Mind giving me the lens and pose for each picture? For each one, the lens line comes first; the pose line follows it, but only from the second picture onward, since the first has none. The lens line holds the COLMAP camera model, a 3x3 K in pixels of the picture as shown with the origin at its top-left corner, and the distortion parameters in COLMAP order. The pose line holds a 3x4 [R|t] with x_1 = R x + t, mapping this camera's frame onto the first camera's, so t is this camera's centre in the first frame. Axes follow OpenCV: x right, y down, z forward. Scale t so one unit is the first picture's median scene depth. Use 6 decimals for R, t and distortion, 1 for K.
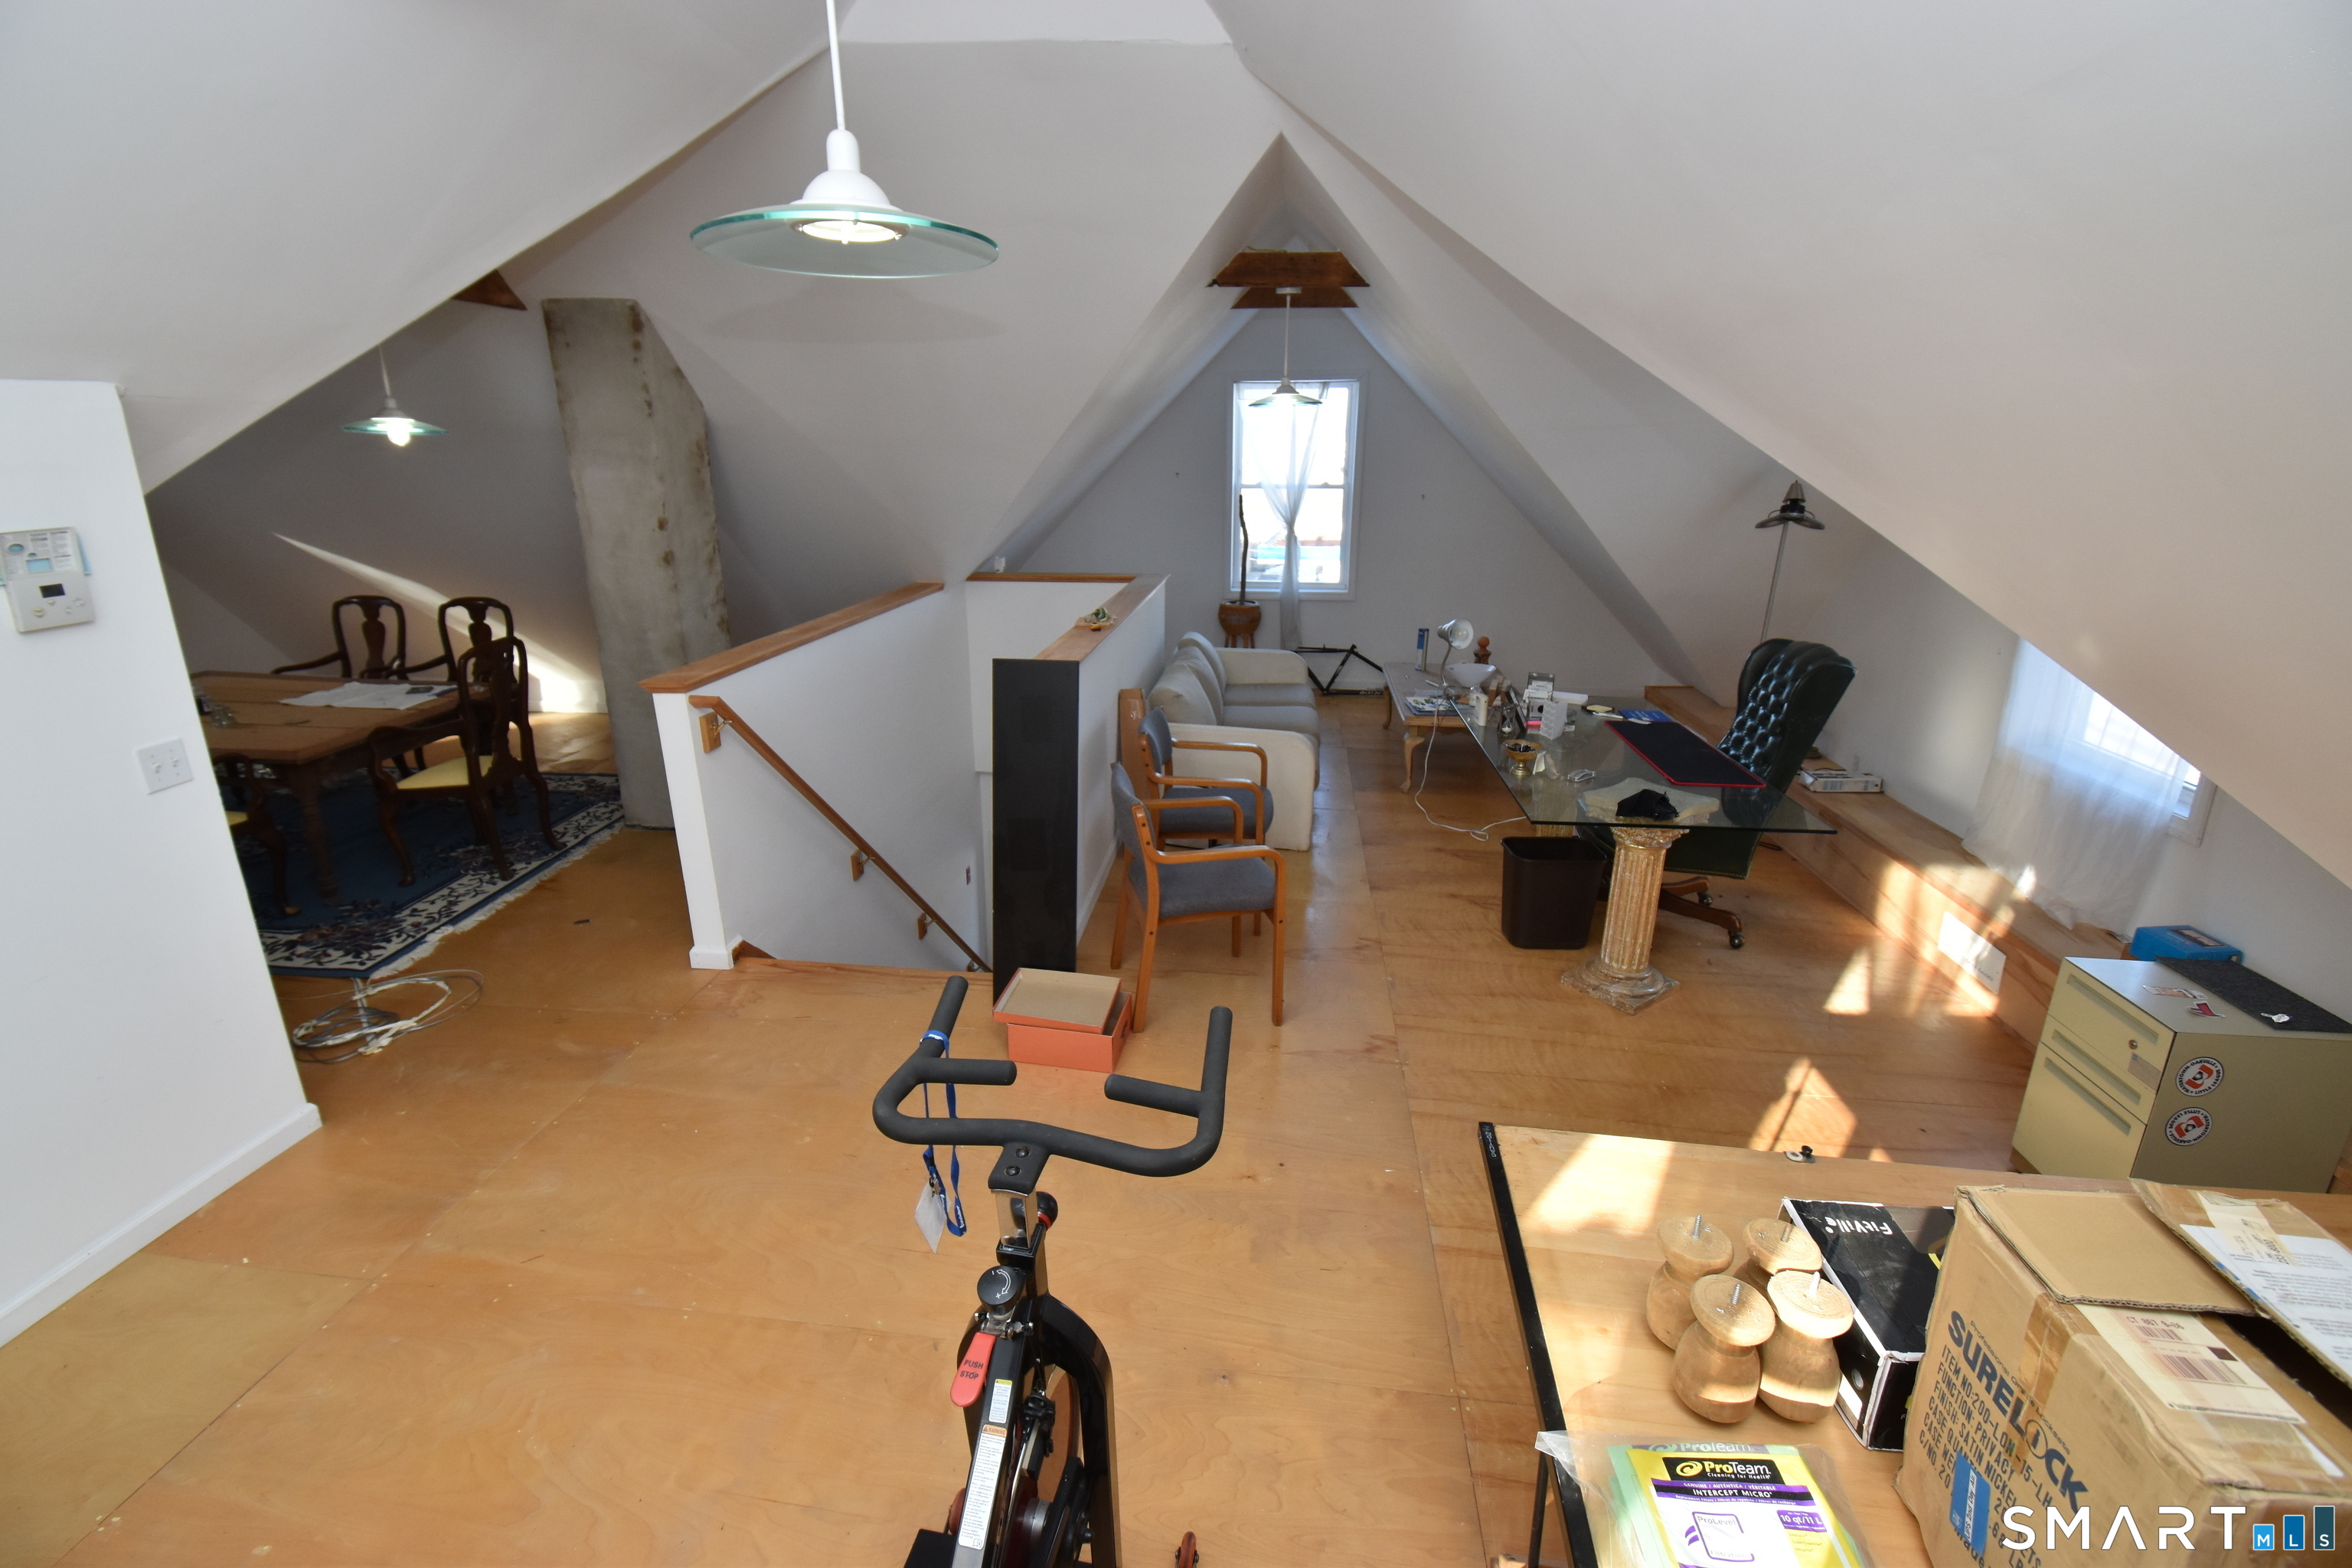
lens RADIAL K [[1031.1, 0, 1165.1], [0, 1031.1, 775.6], [0, 0, 1]] dist [0.019881, -0.025148]
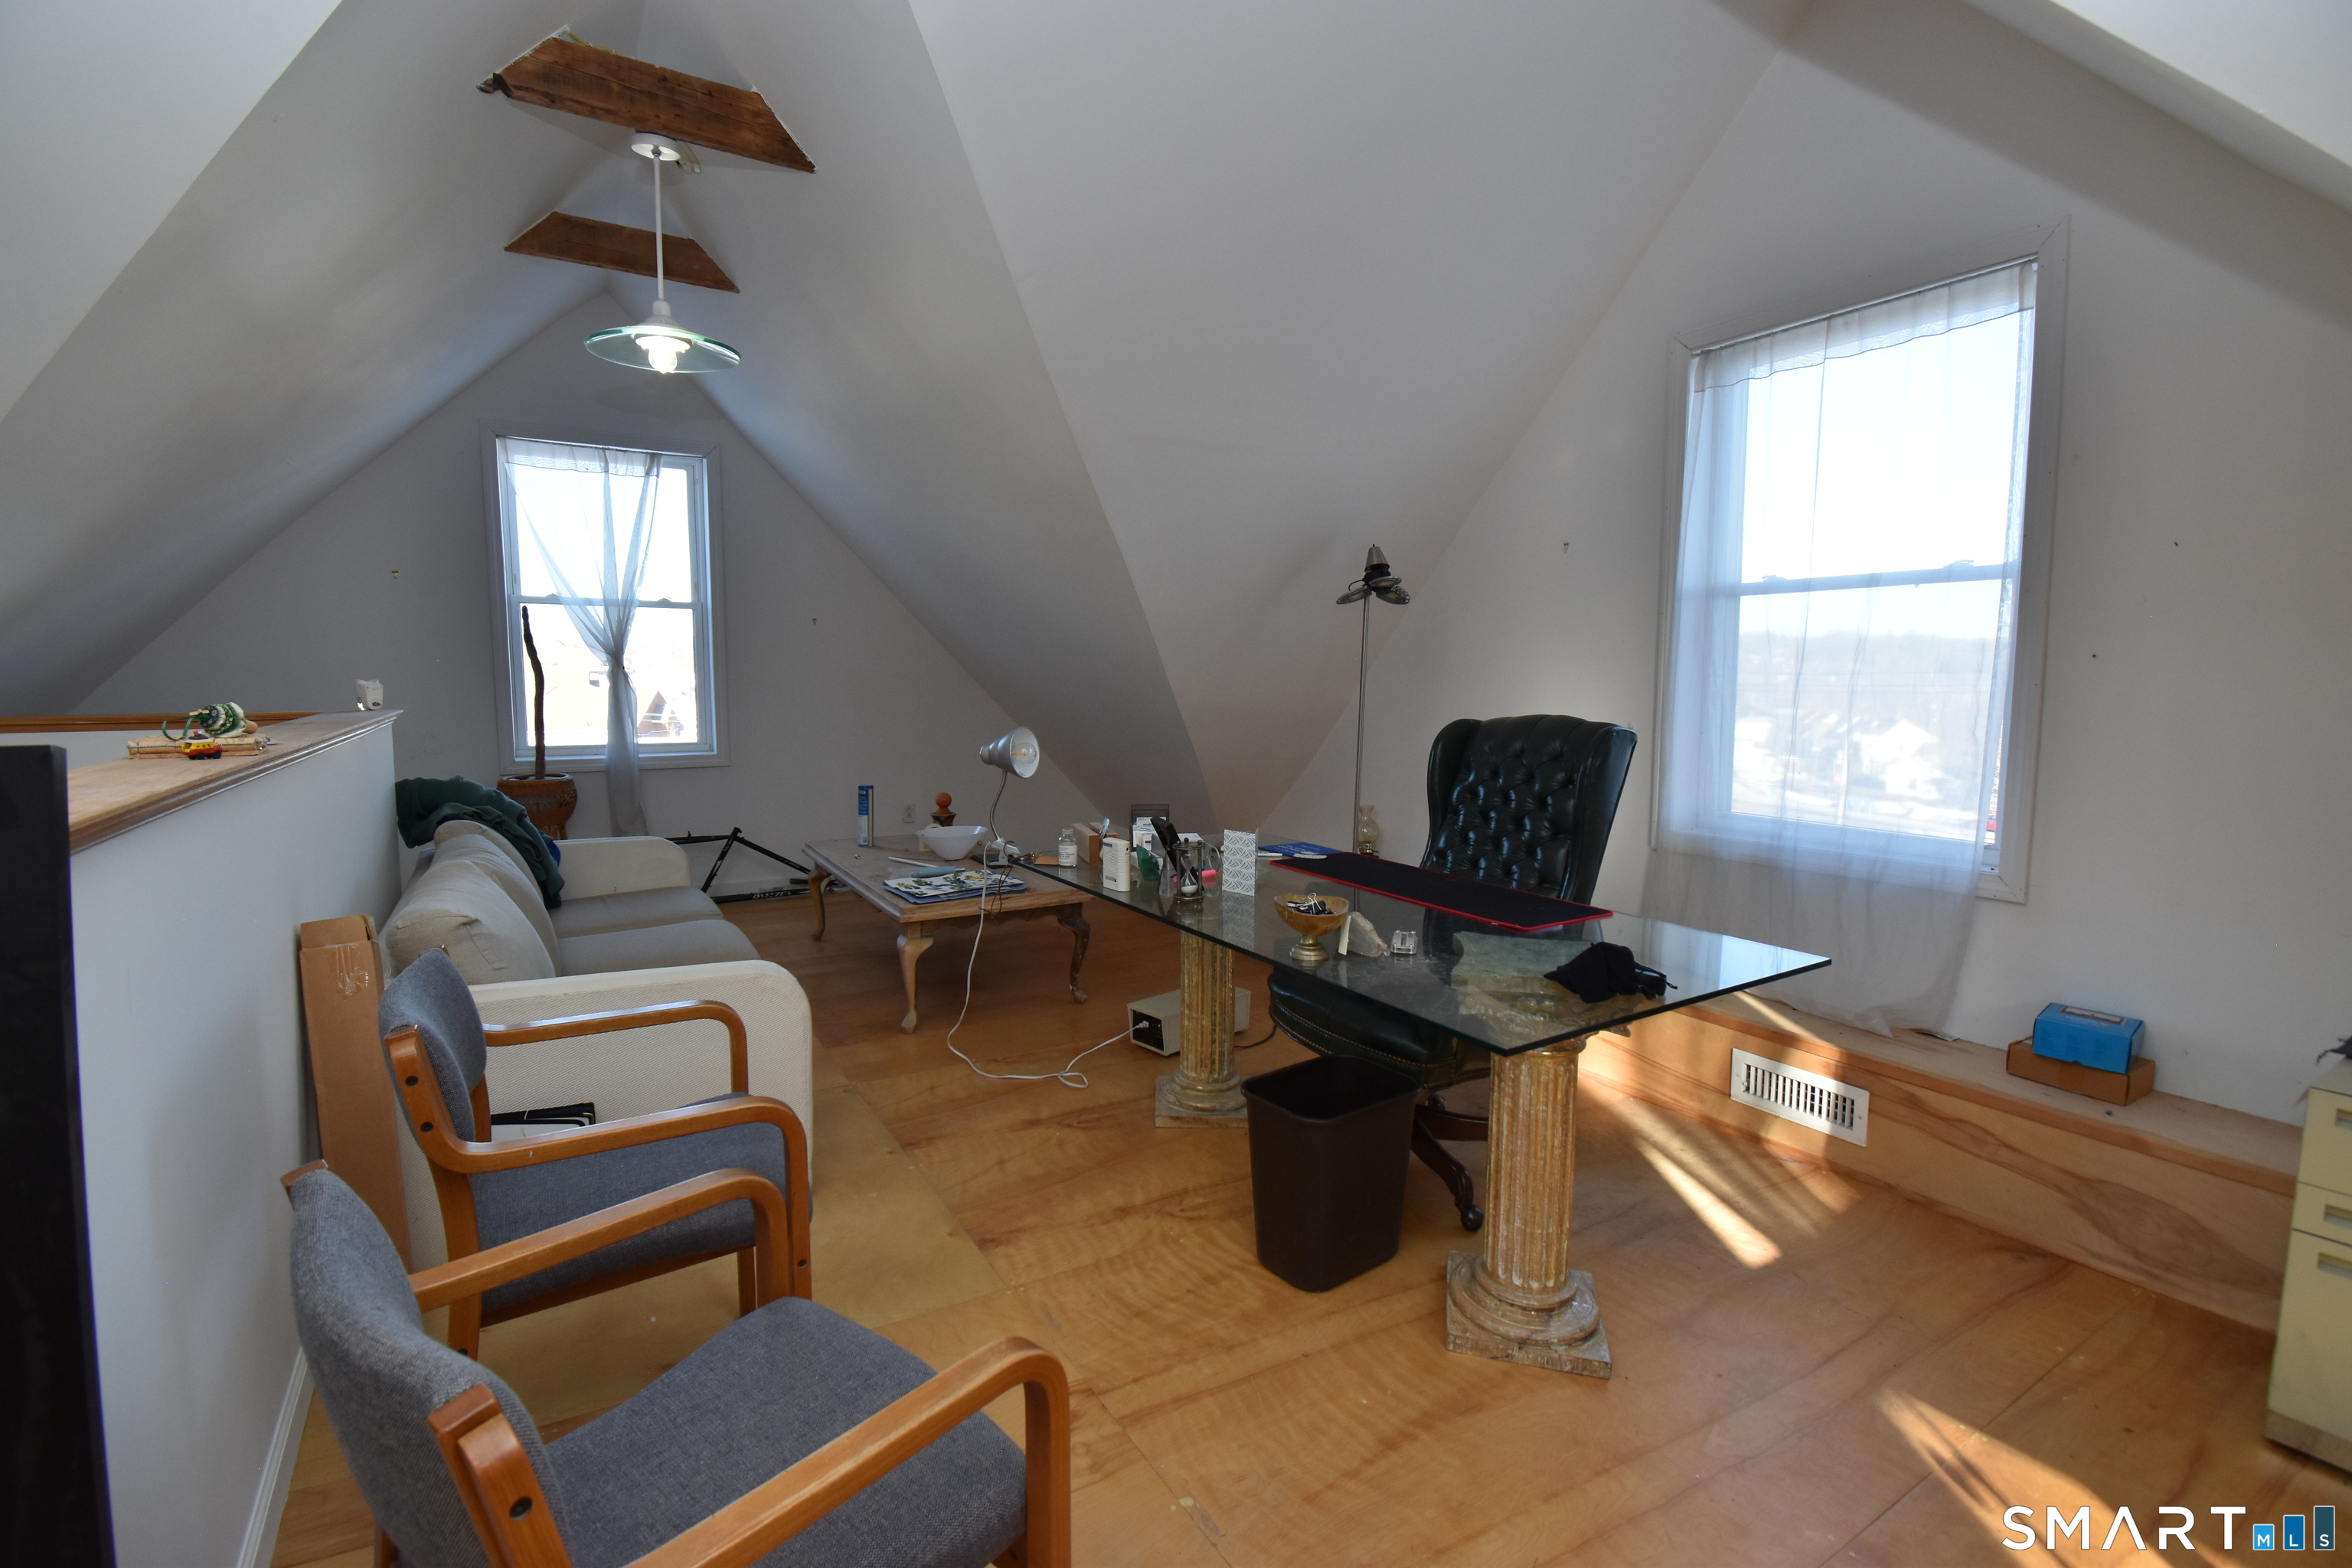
lens RADIAL K [[1031.1, 0, 1165.1], [0, 1031.1, 775.6], [0, 0, 1]] dist [0.019881, -0.025148]
pose [[0.785242, -0.055697, 0.616679, -0.019768], [0.177718, 0.974315, -0.138297, -0.021161], [-0.593137, 0.218191, 0.774972, 0.406832]]
